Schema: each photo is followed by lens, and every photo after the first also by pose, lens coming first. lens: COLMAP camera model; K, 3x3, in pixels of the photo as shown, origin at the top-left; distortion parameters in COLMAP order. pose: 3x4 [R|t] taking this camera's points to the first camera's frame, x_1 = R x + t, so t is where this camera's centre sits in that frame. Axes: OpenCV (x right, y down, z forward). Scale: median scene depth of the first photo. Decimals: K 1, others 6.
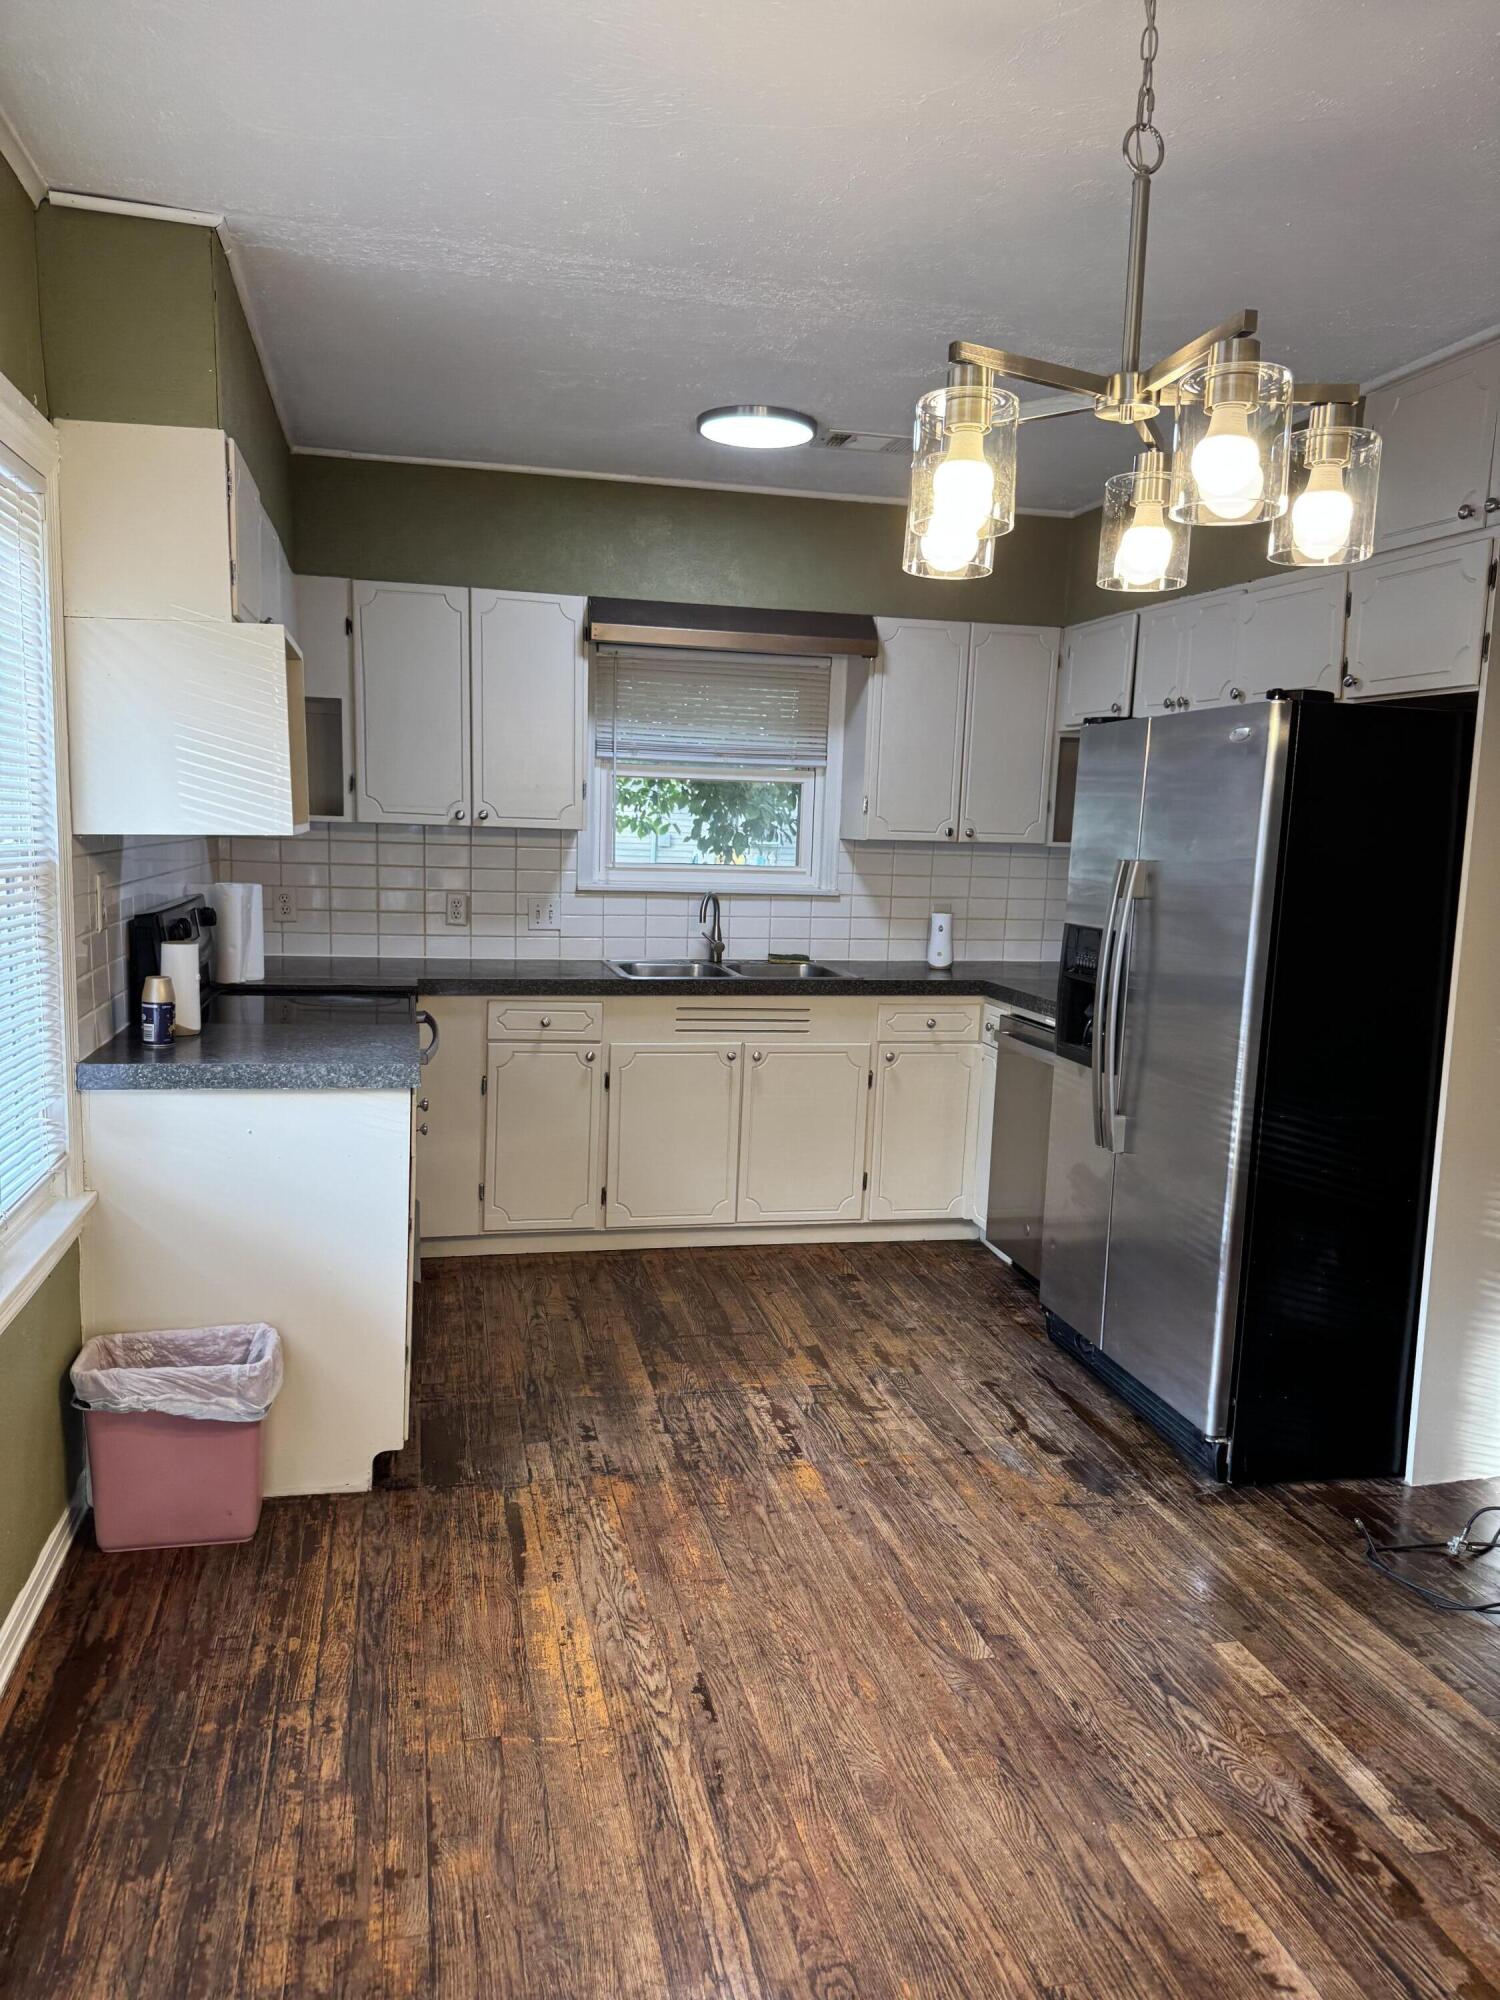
lens RADIAL K [[1410.0, 0, 737.1], [0, 1410.0, 1016.7], [0, 0, 1]] dist [0.059568, -0.082121]
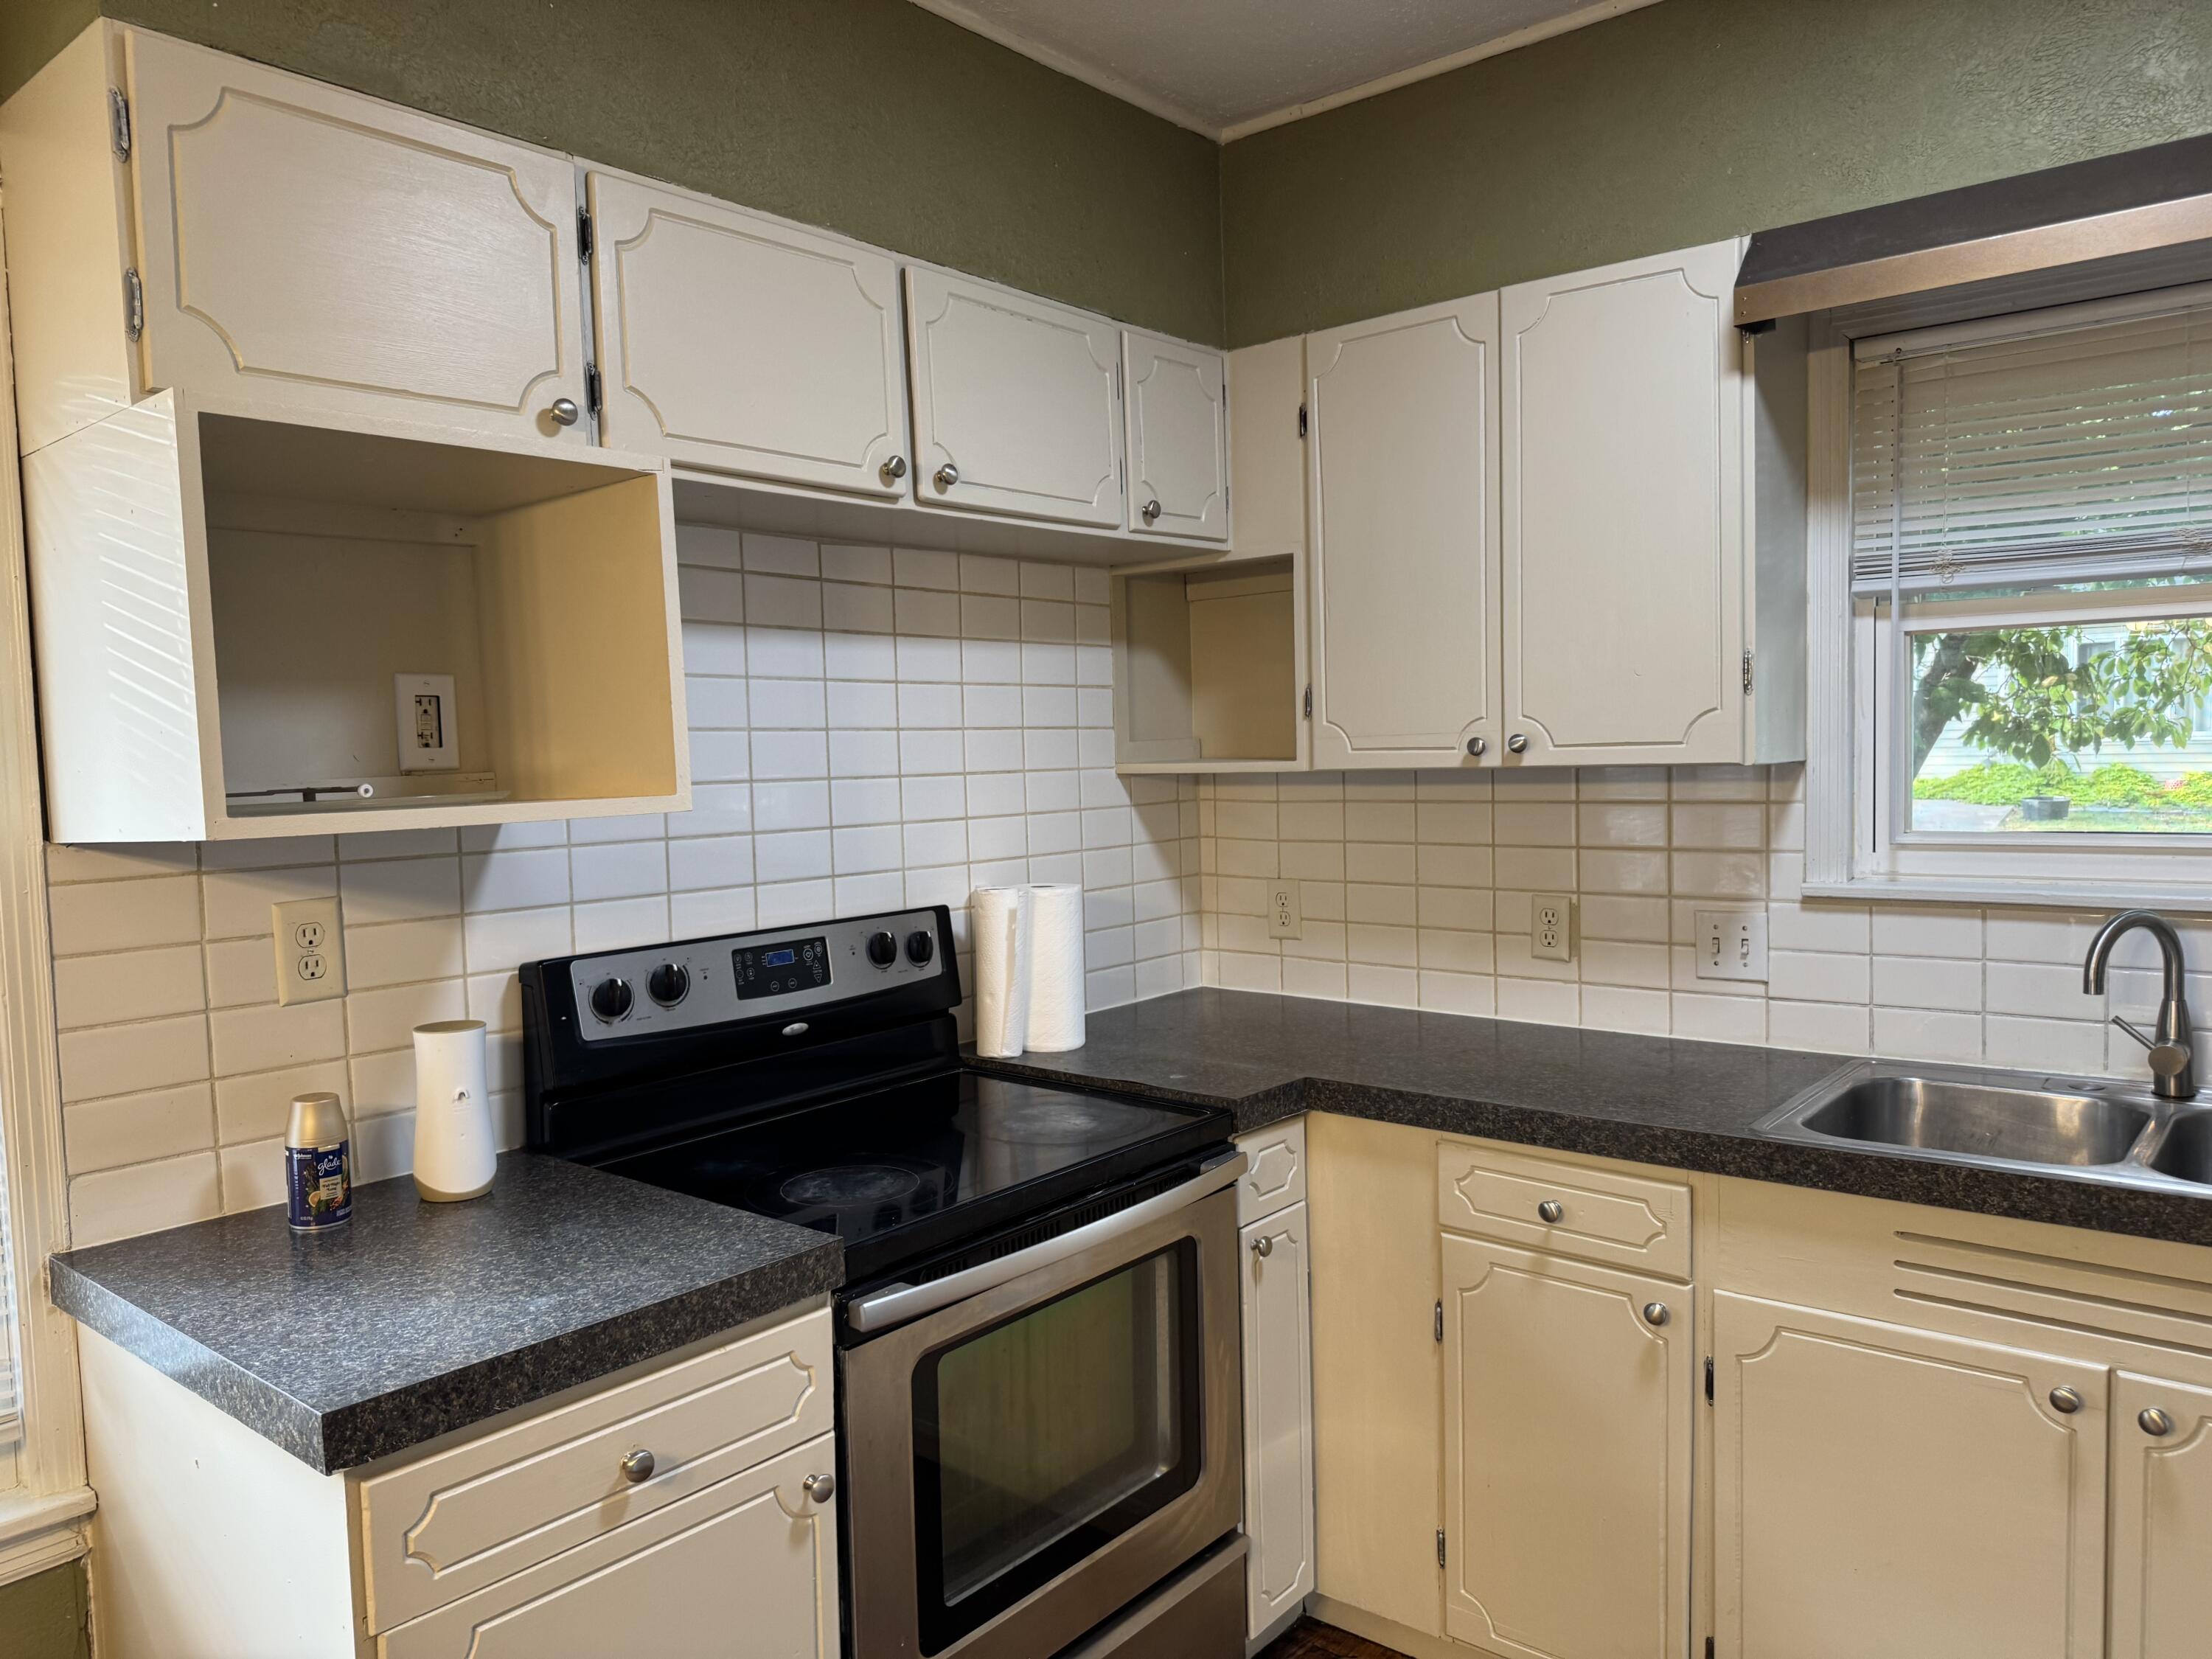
lens RADIAL K [[1559.5, 0, 1075.2], [0, 1559.5, 835.6], [0, 0, 1]] dist [0.059568, -0.082121]
pose [[0.600788, 0.000745, -0.799408, 0.161600], [-0.065601, 0.996673, -0.048373, -0.077235], [0.796712, 0.081504, 0.598838, 0.573544]]
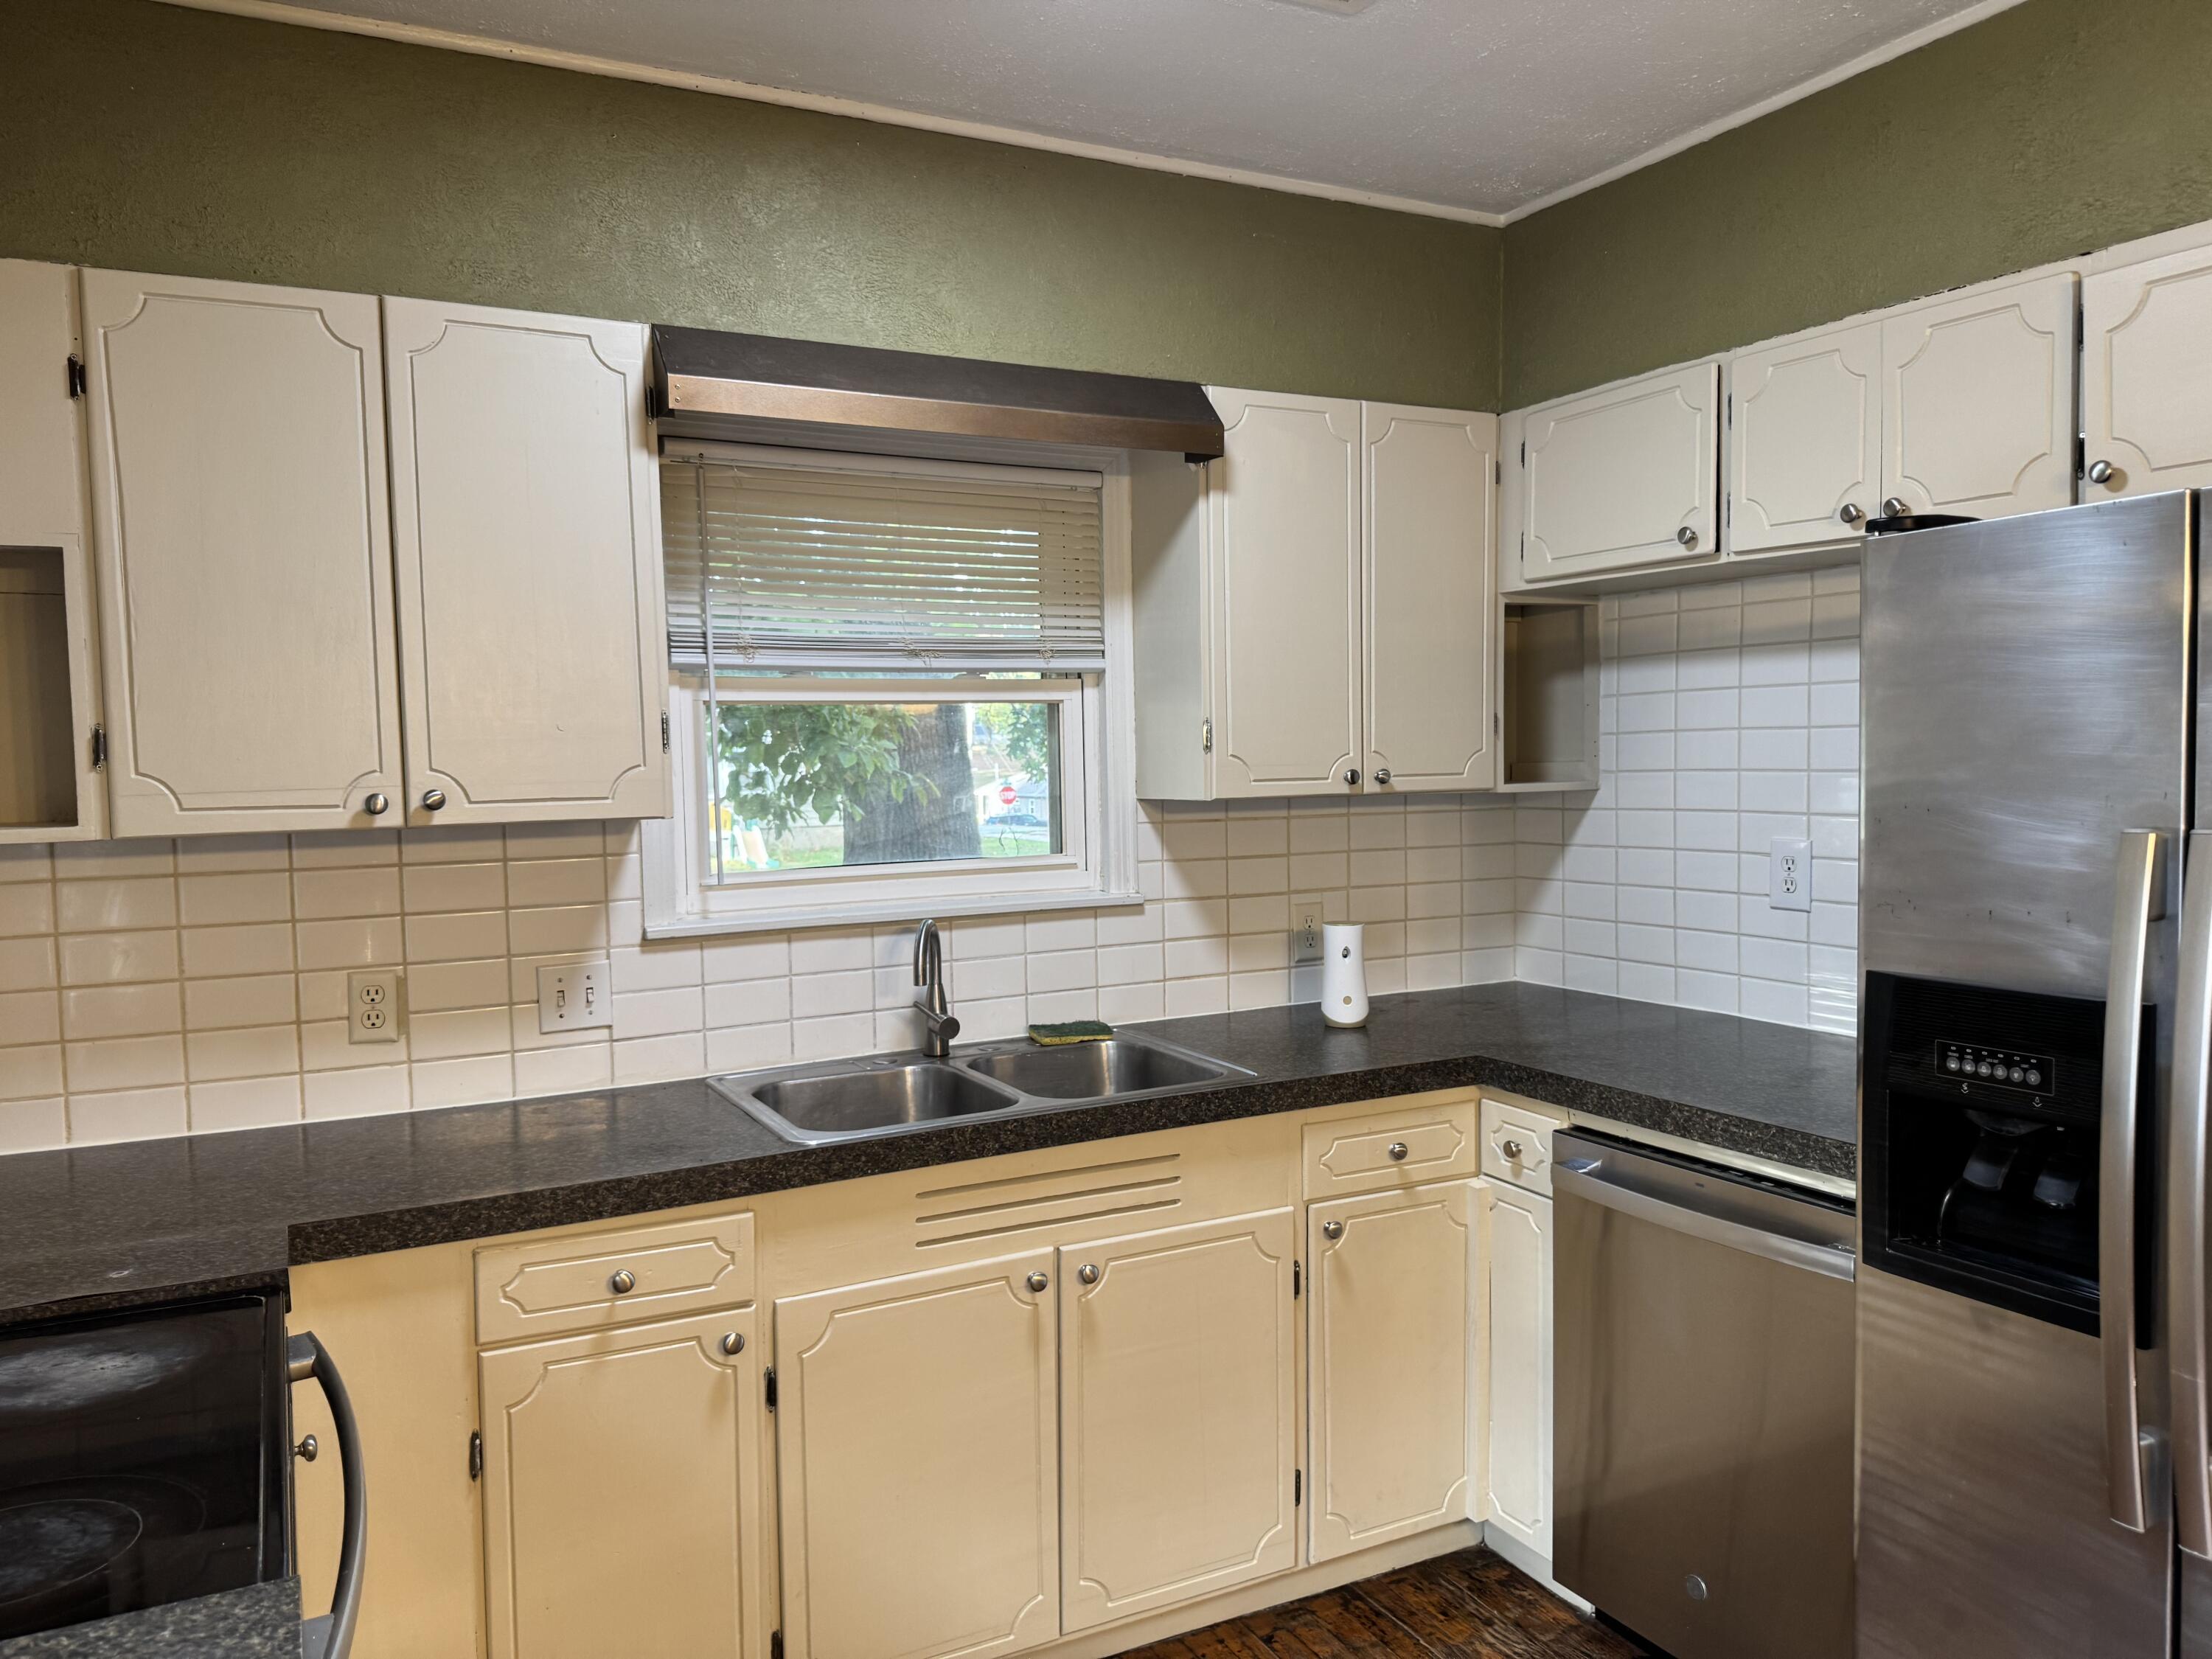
lens RADIAL K [[1559.5, 0, 1099.5], [0, 1559.5, 825.4], [0, 0, 1]] dist [0.059568, -0.082121]
pose [[0.965220, -0.064542, 0.253349, -0.107132], [0.087976, 0.992719, -0.082274, -0.078492], [-0.246194, 0.101701, 0.963870, 0.491583]]
